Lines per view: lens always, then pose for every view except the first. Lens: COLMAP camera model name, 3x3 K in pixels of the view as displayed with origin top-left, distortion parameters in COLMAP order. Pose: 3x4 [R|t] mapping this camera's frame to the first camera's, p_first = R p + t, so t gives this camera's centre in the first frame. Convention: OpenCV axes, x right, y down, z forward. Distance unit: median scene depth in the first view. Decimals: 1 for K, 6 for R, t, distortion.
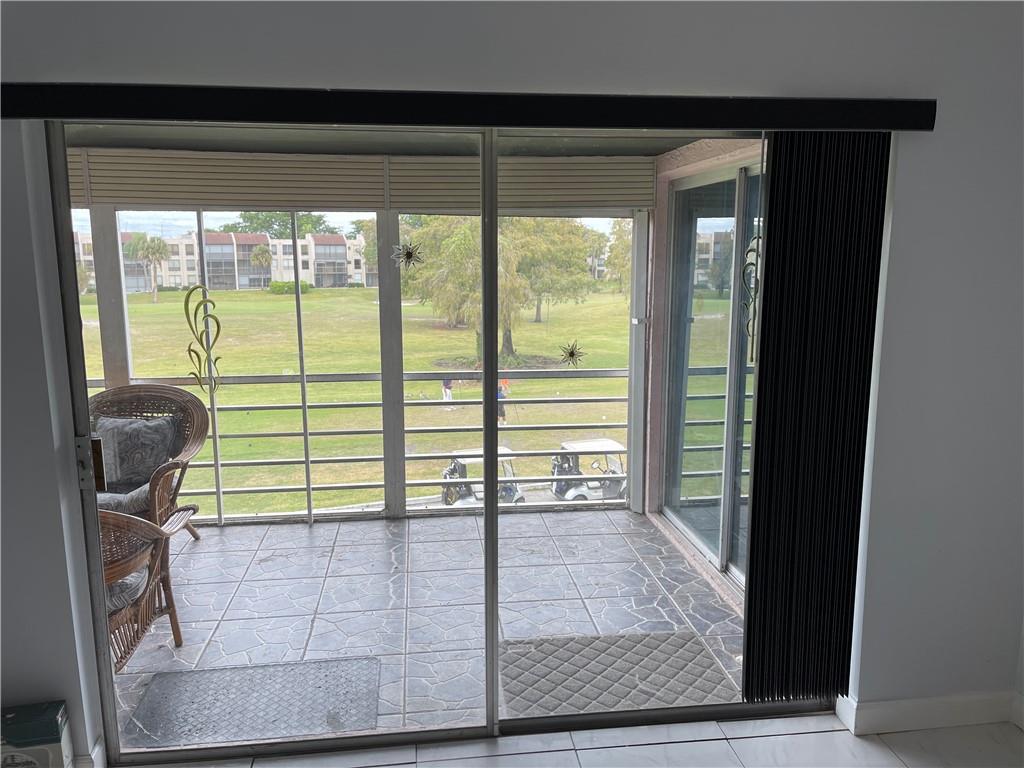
lens RADIAL K [[781.4, 0, 502.1], [0, 781.4, 378.5], [0, 0, 1]] dist [0.065609, -0.064788]
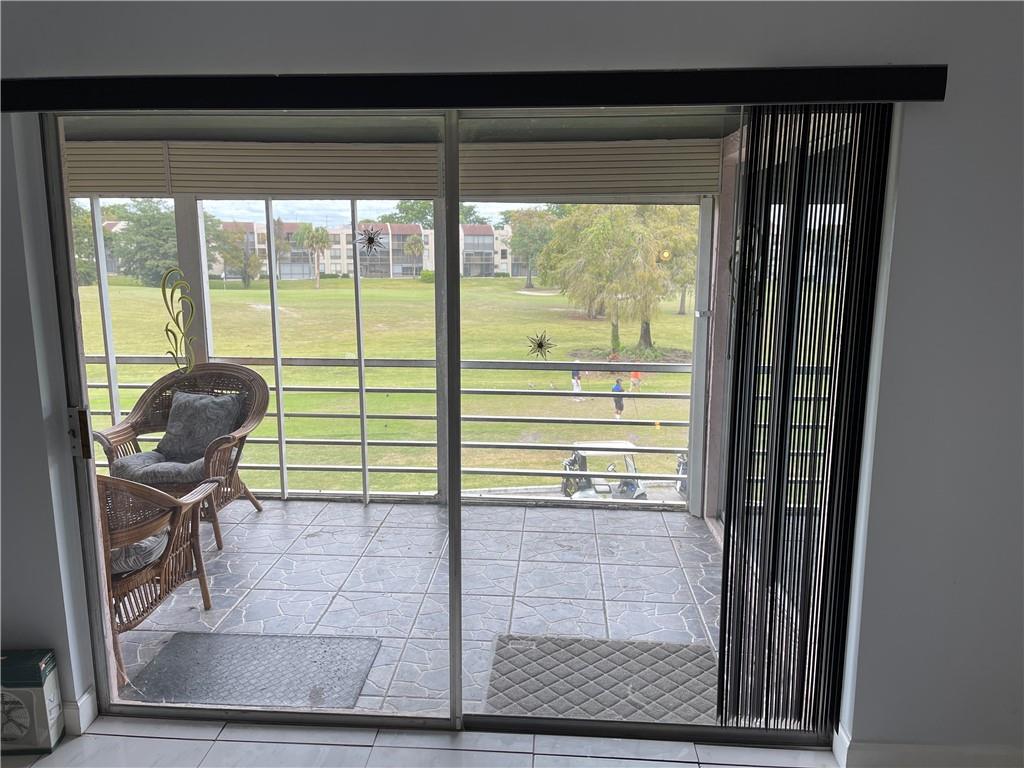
lens RADIAL K [[781.4, 0, 498.8], [0, 781.4, 377.4], [0, 0, 1]] dist [0.065609, -0.064788]
pose [[0.981731, 0.038020, -0.186437, 0.123216], [-0.035982, 0.999250, 0.014308, -0.001783], [0.186842, -0.007338, 0.982363, 0.025916]]
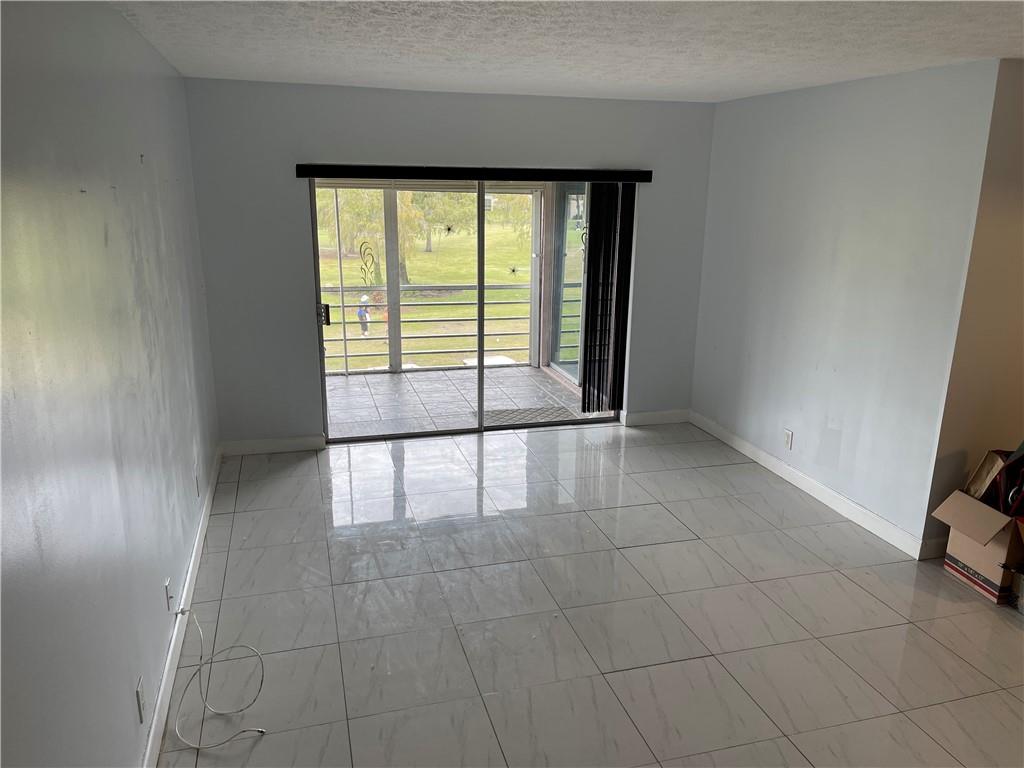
lens RADIAL K [[781.4, 0, 524.3], [0, 781.4, 411.8], [0, 0, 1]] dist [0.065609, -0.064788]
pose [[0.985158, -0.029845, 0.169037, -0.168602], [0.007748, 0.991497, 0.129898, 0.049044], [-0.171476, -0.126660, 0.977012, -0.800439]]
